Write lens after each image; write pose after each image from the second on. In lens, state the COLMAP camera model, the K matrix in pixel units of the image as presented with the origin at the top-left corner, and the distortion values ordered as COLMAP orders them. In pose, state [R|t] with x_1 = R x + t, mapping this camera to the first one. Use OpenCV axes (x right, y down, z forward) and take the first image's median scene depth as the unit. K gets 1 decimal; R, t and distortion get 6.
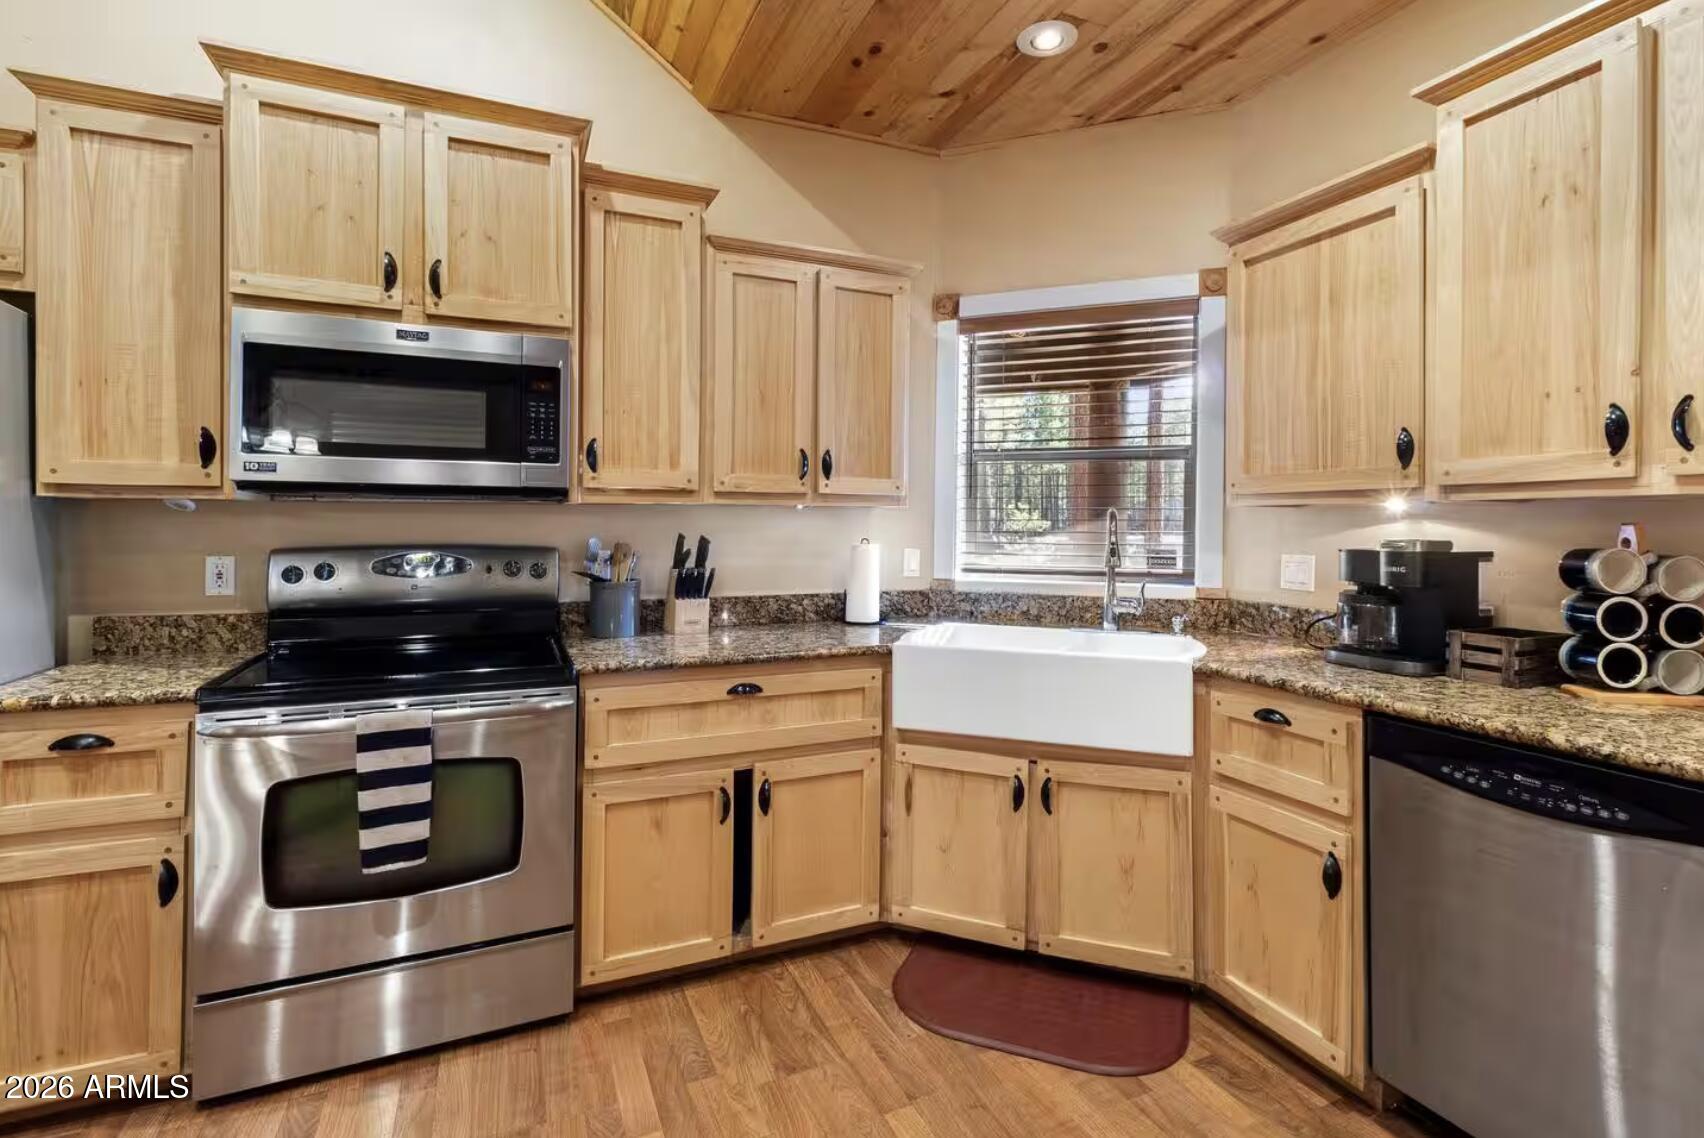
lens RADIAL K [[800.7, 0, 867.5], [0, 800.7, 523.6], [0, 0, 1]] dist [0.002529, -0.000002]
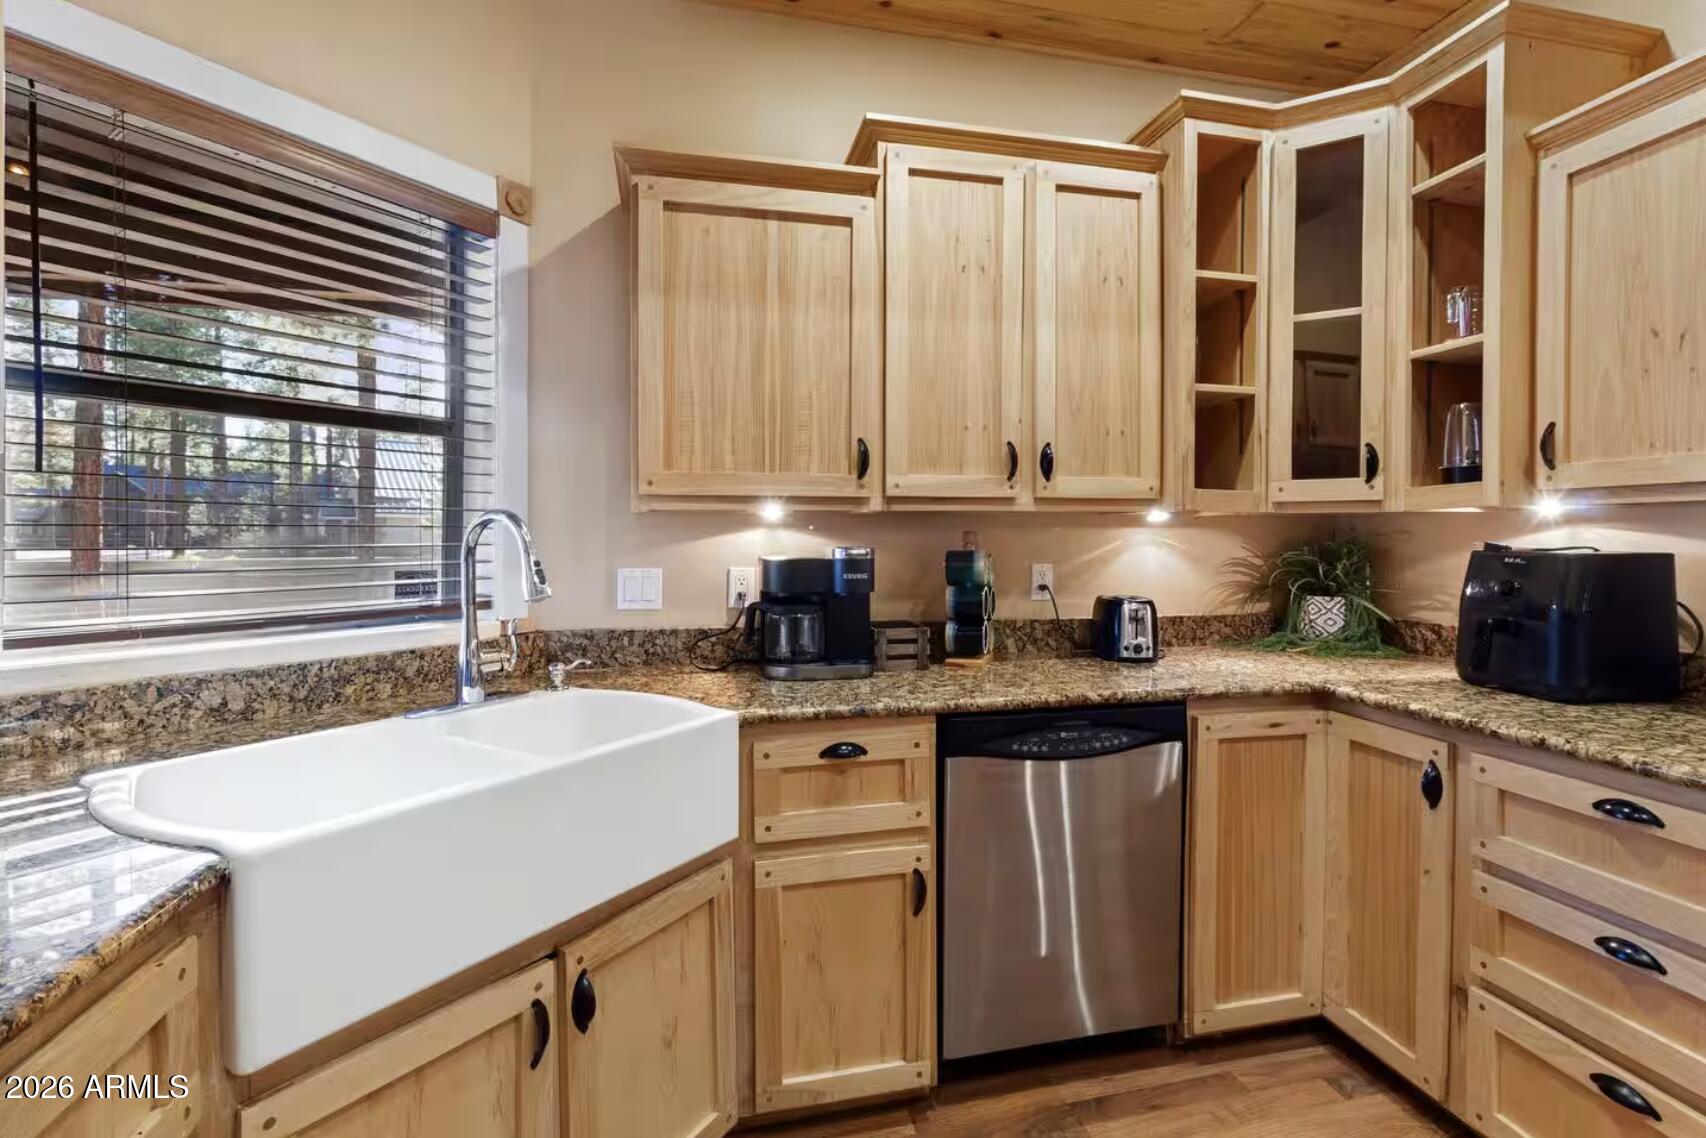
lens RADIAL K [[805.7, 0, 892.1], [0, 805.7, 546.1], [0, 0, 1]] dist [-0.002783, -0.000364]
pose [[0.176044, -0.018395, 0.984210, -0.320291], [0.000810, 0.999828, 0.018542, -0.000280], [-0.984382, -0.002467, 0.176029, 0.719006]]
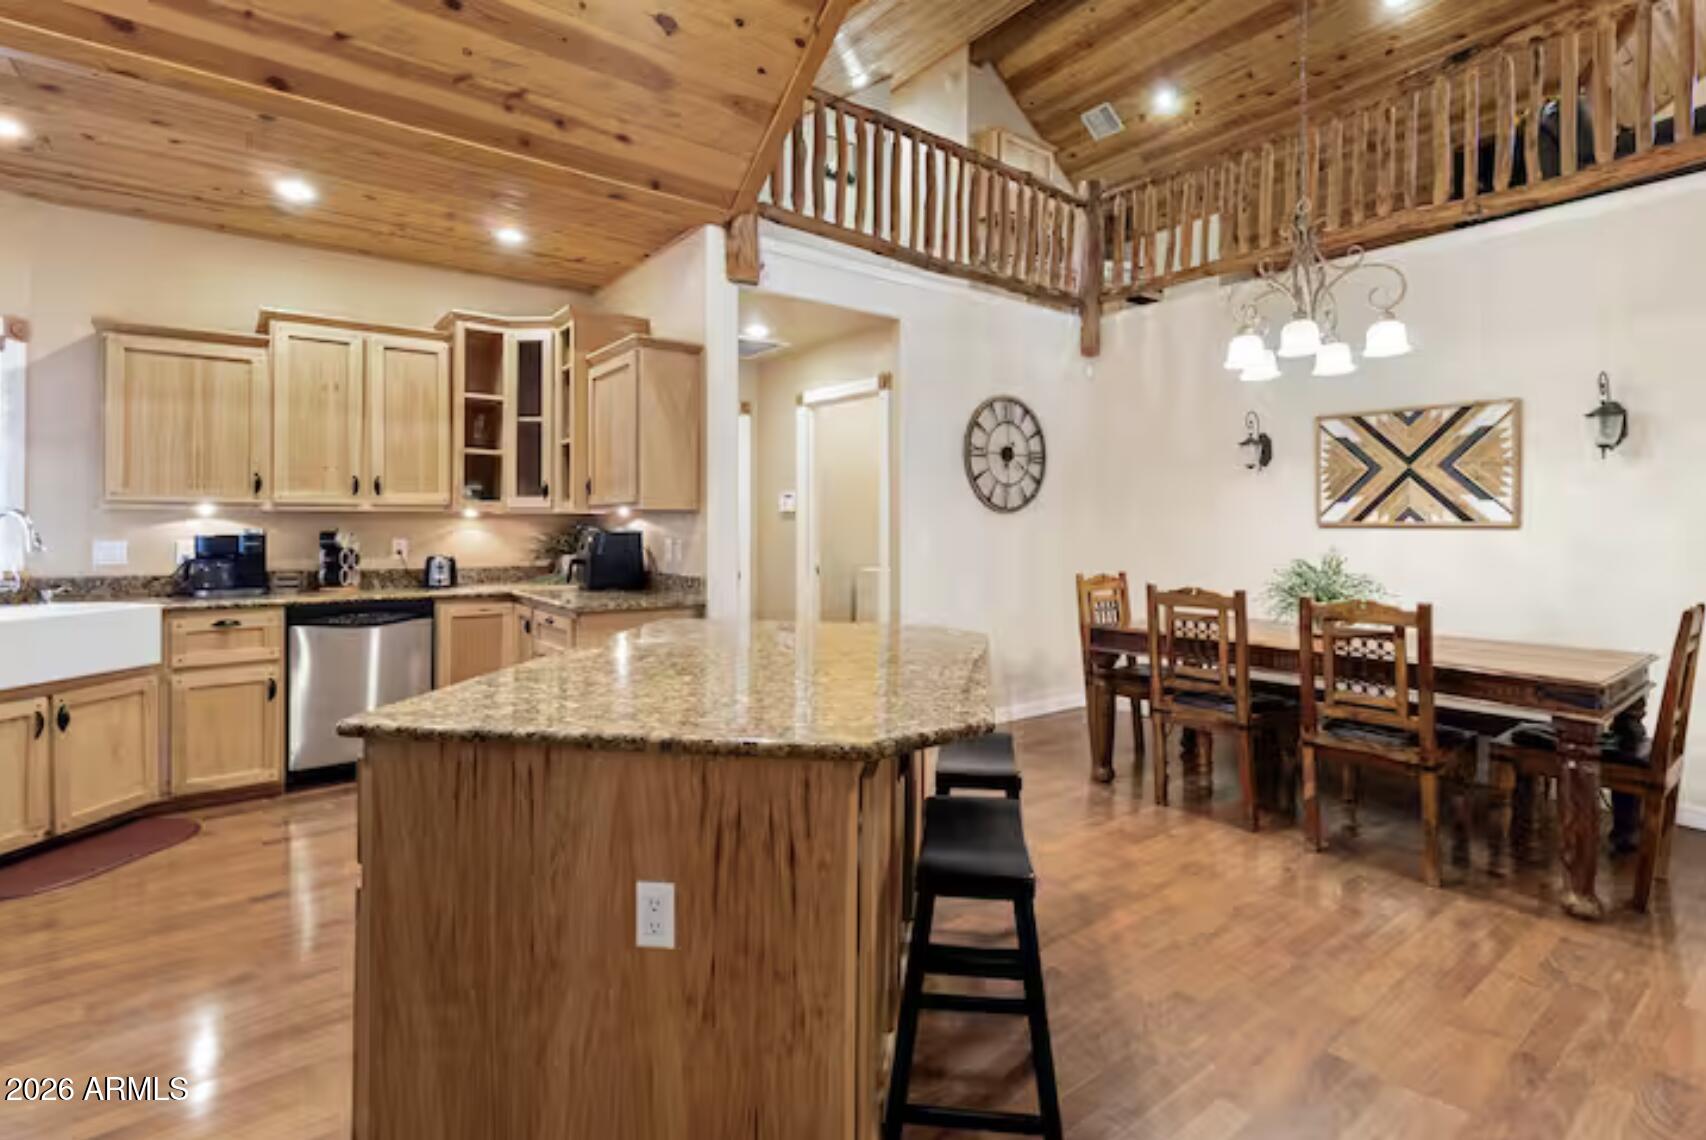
lens RADIAL K [[801.7, 0, 868.5], [0, 801.7, 524.5], [0, 0, 1]] dist [0.002529, -0.000002]
pose [[-0.237110, -0.001501, 0.971482, -1.526254], [-0.003054, 0.999995, 0.000799, 0.003120], [-0.971478, -0.002777, -0.237114, -0.013877]]
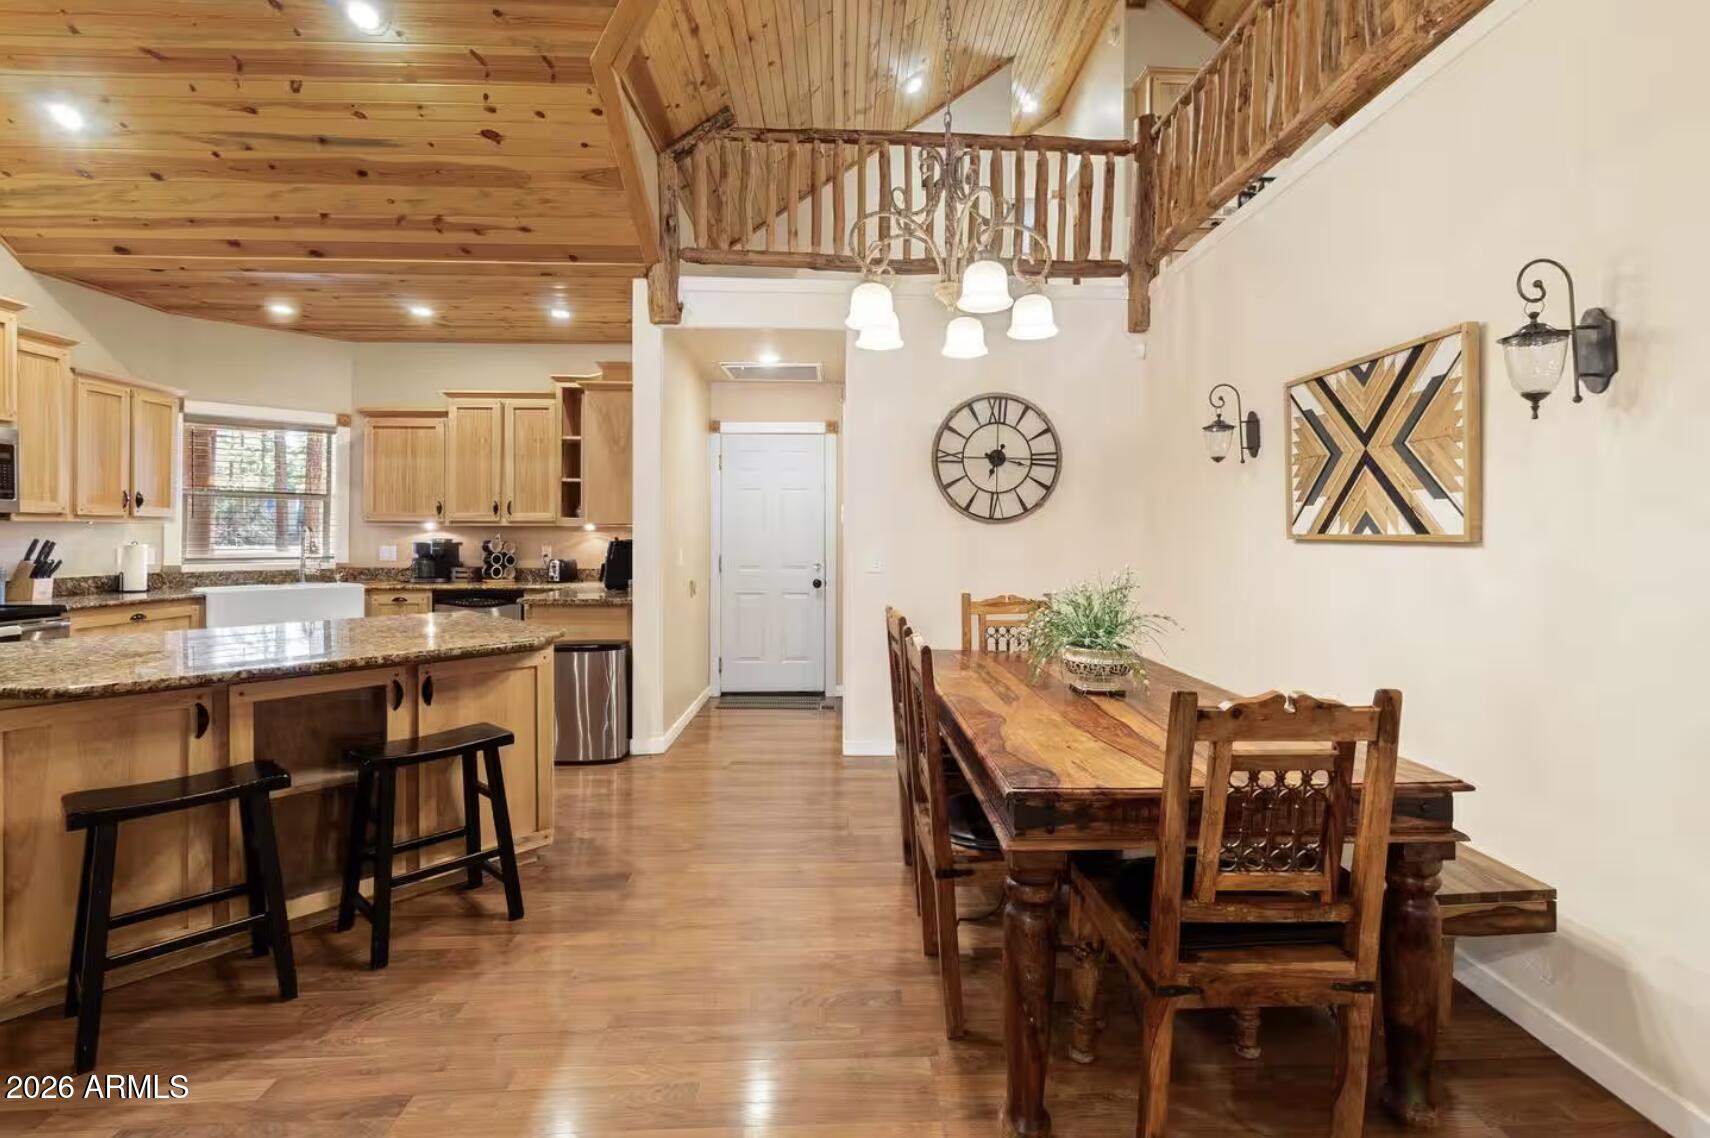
lens RADIAL K [[782.4, 0, 869.8], [0, 782.4, 539.0], [0, 0, 1]] dist [0.000278, -0.000136]
pose [[0.363174, -0.006448, 0.931699, -1.369906], [-0.002971, 0.999963, 0.008078, -0.006390], [-0.931716, -0.005702, 0.363142, -1.458389]]
